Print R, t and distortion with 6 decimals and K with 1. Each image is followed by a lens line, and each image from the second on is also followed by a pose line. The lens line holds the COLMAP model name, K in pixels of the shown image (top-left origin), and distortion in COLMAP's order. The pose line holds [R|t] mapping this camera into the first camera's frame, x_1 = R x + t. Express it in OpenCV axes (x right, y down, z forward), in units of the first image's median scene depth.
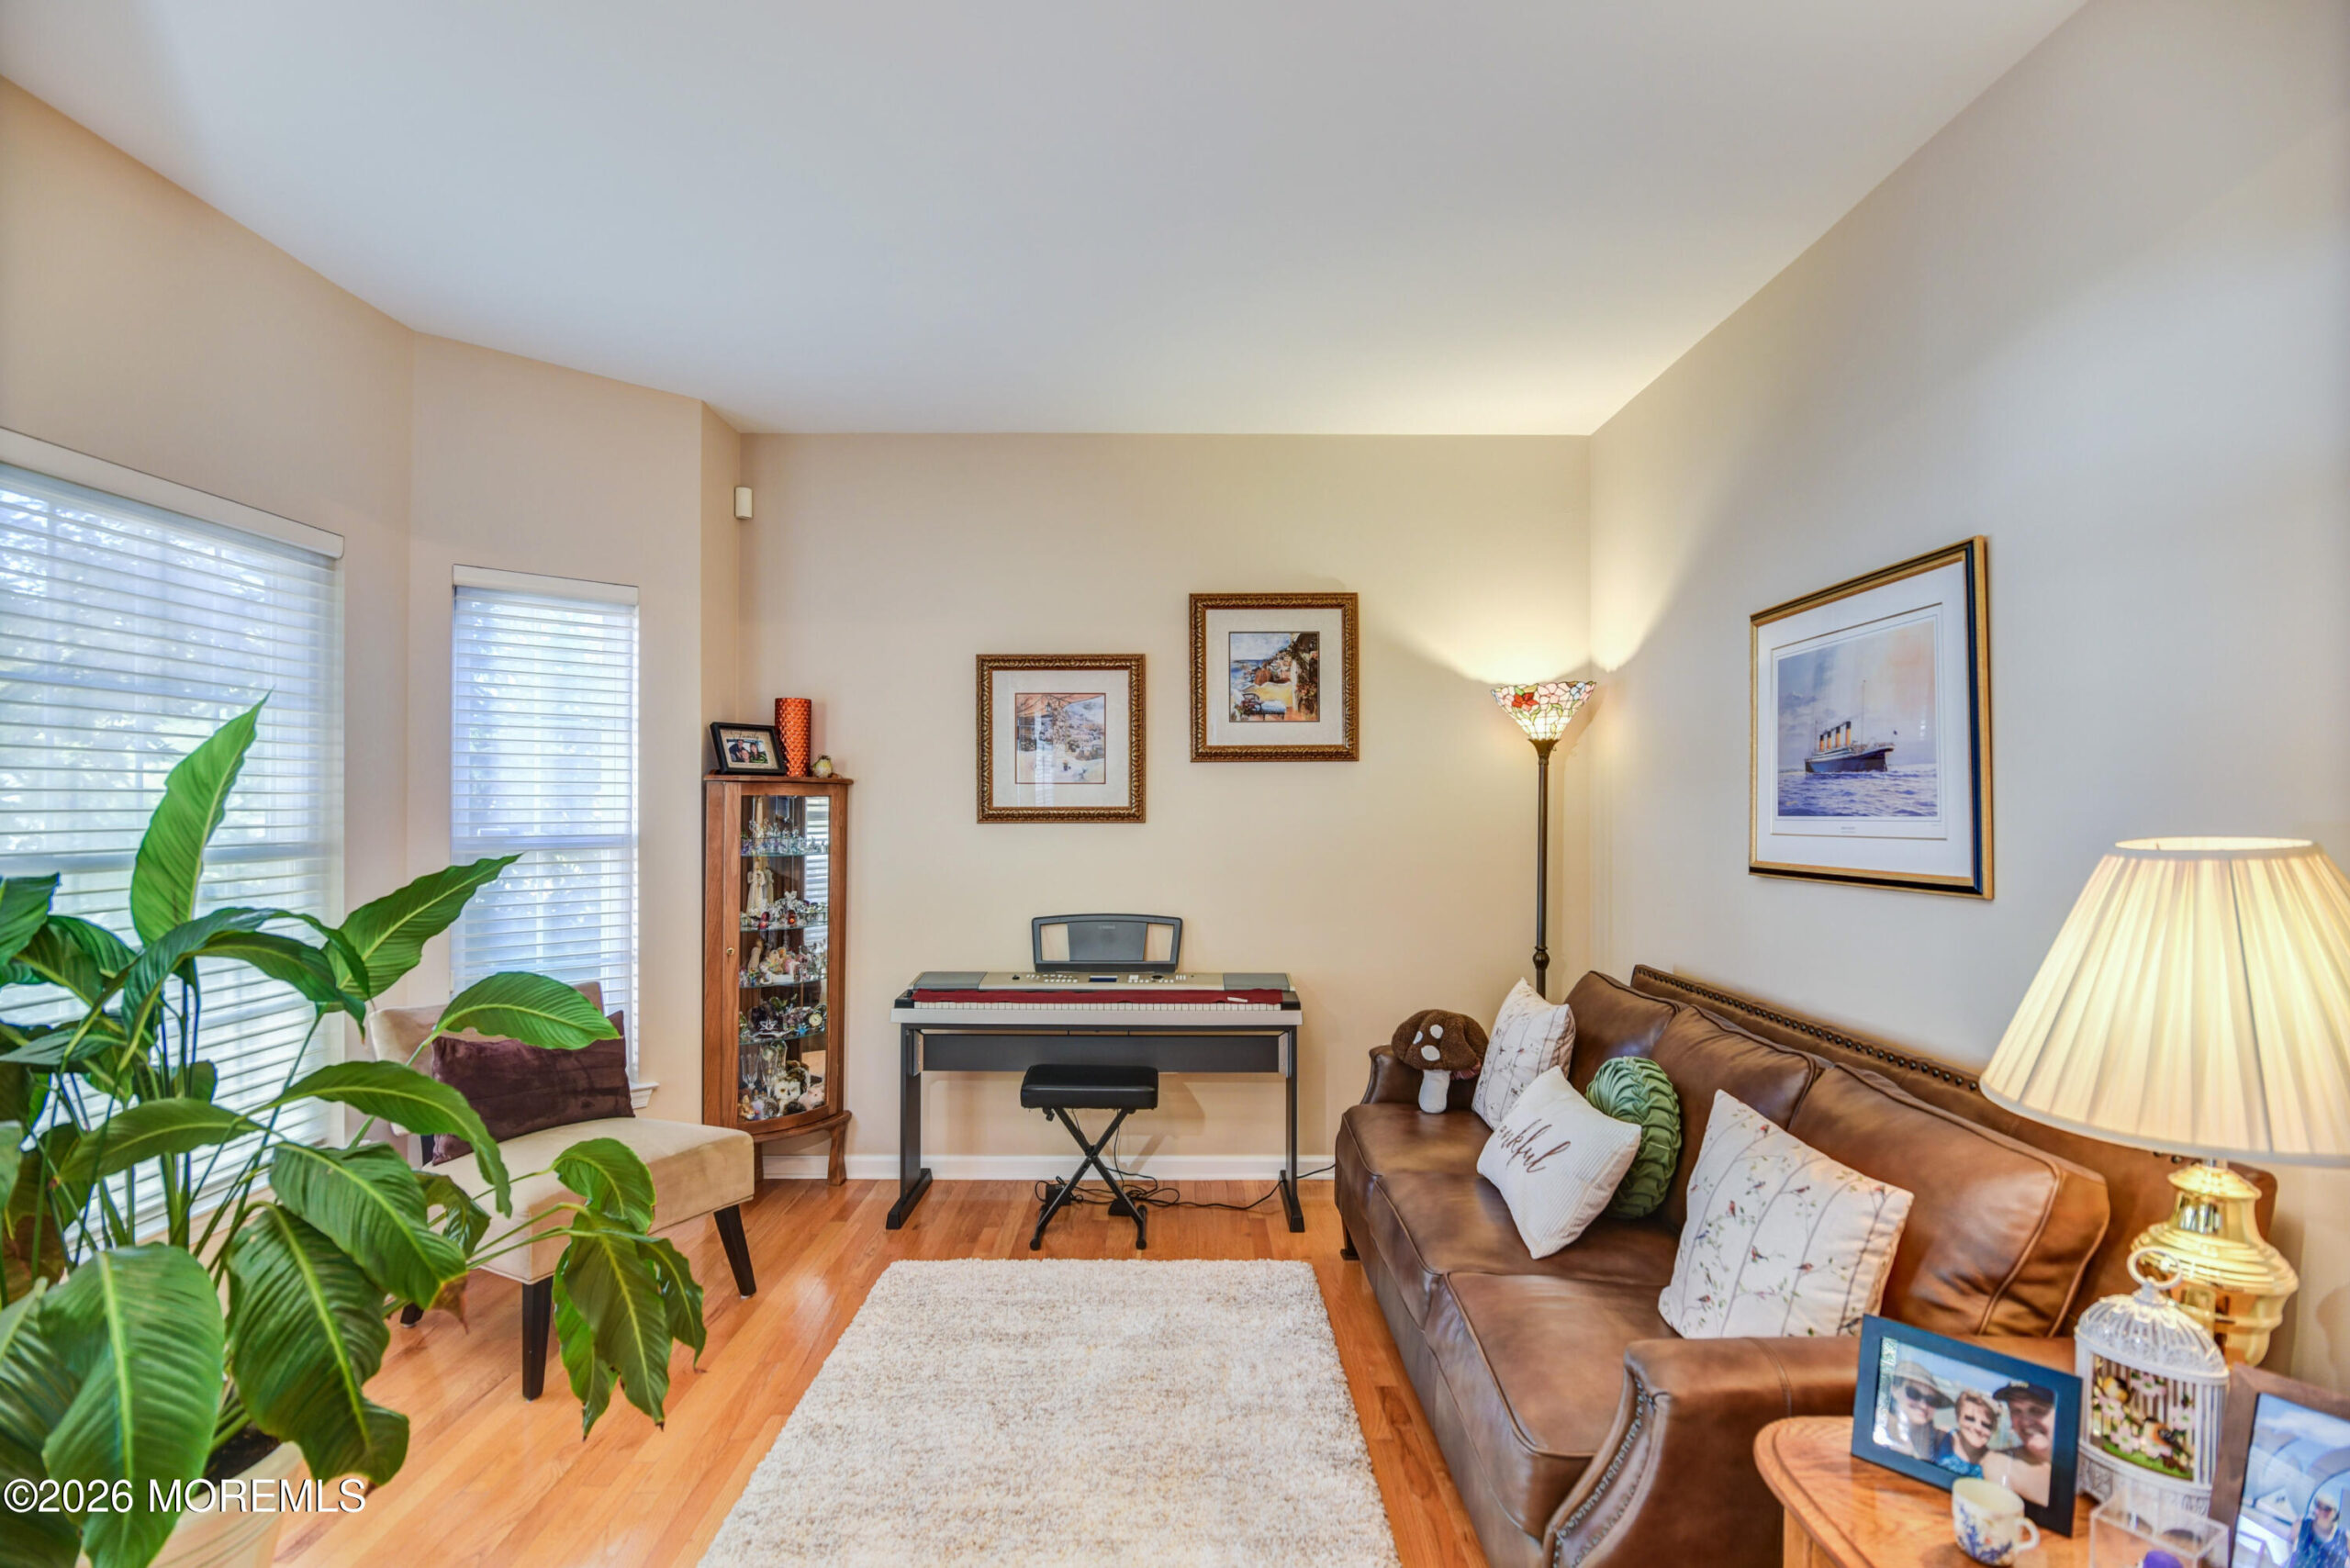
lens RADIAL K [[1159.6, 0, 1170.2], [0, 1159.6, 788.8], [0, 0, 1]] dist [-0.017624, -0.000038]
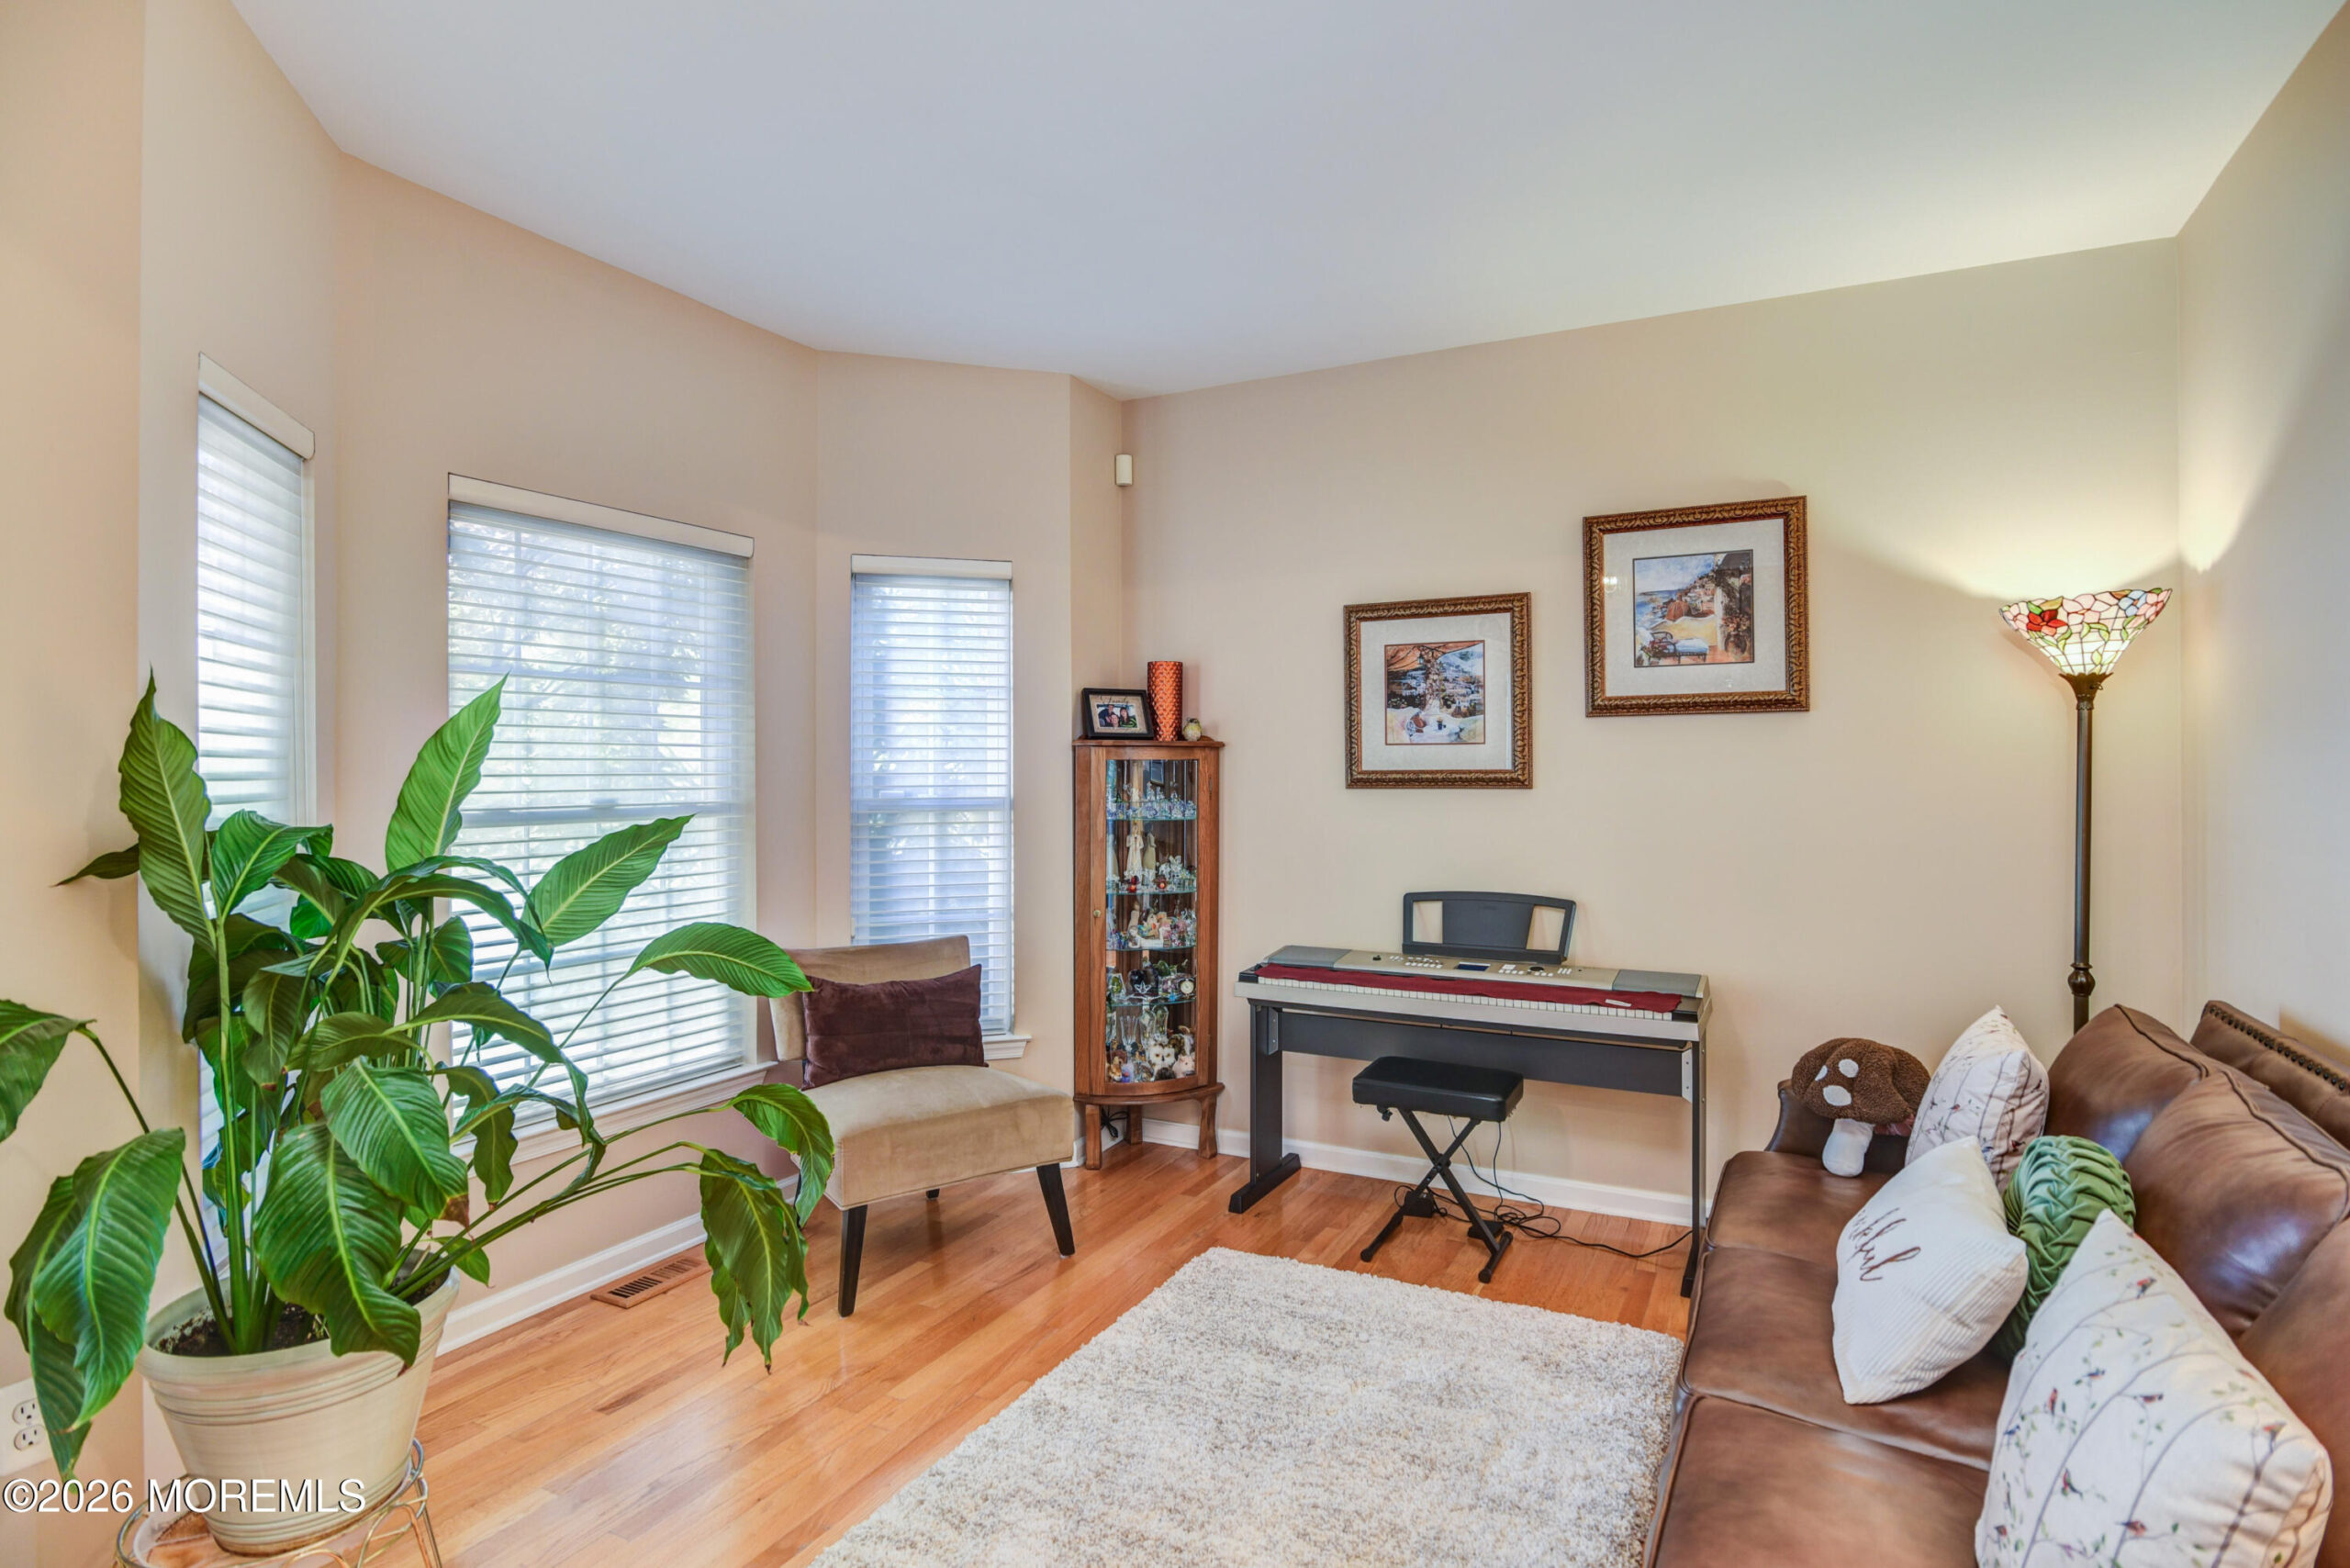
lens RADIAL K [[1205.5, 0, 1174.6], [0, 1205.5, 758.2], [0, 0, 1]] dist [-0.016198, 0.000627]
pose [[0.889347, -0.006788, -0.457182, 0.163683], [0.009121, 0.999954, 0.002895, 0.001889], [0.457142, -0.006745, 0.889368, 0.090385]]
